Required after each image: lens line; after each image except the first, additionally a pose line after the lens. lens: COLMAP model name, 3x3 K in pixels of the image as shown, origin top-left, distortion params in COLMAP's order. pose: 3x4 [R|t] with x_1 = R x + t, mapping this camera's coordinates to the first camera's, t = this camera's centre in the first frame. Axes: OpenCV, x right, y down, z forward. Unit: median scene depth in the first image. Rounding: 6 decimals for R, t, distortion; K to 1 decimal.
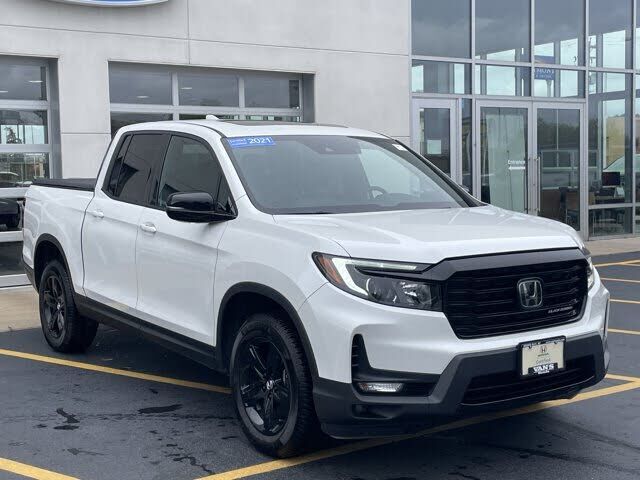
lens RADIAL K [[936.2, 0, 320.0], [0, 936.2, 240.0], [0, 0, 1]] dist [0.023267, 0.023023]
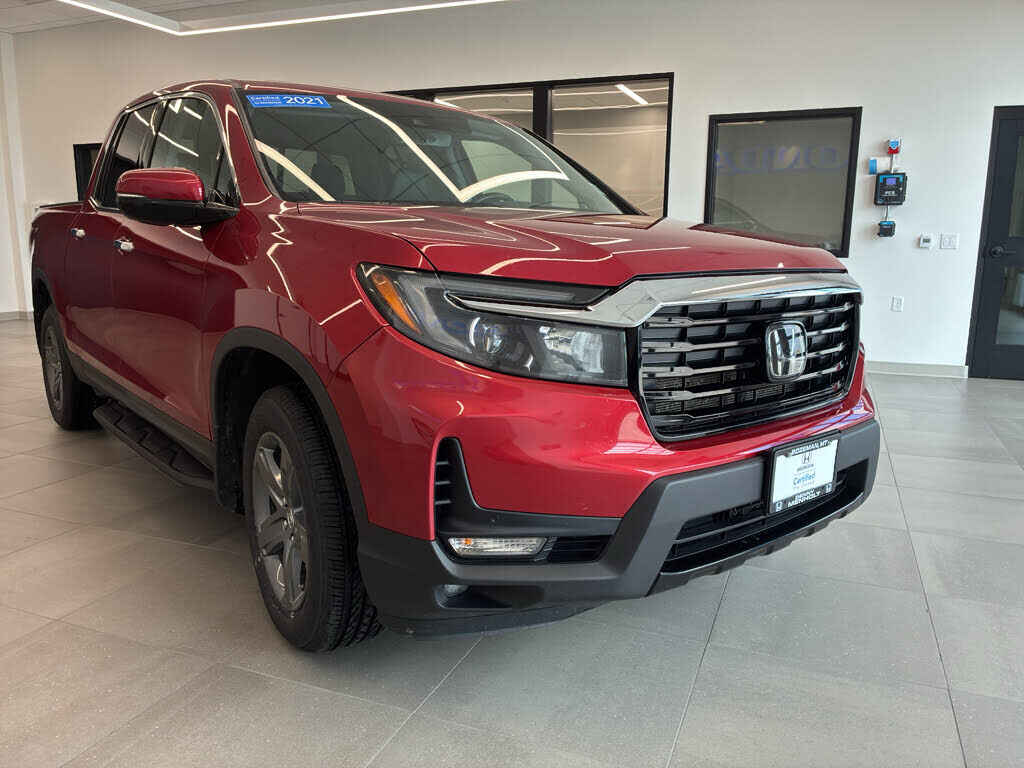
lens RADIAL K [[783.9, 0, 512.0], [0, 783.9, 384.0], [0, 0, 1]] dist [0.000955, 0.002794]
pose [[0.995946, 0.005230, 0.089802, 0.035072], [-0.013905, 0.995260, 0.096253, 0.035786], [-0.088873, -0.097112, 0.991298, 0.597830]]
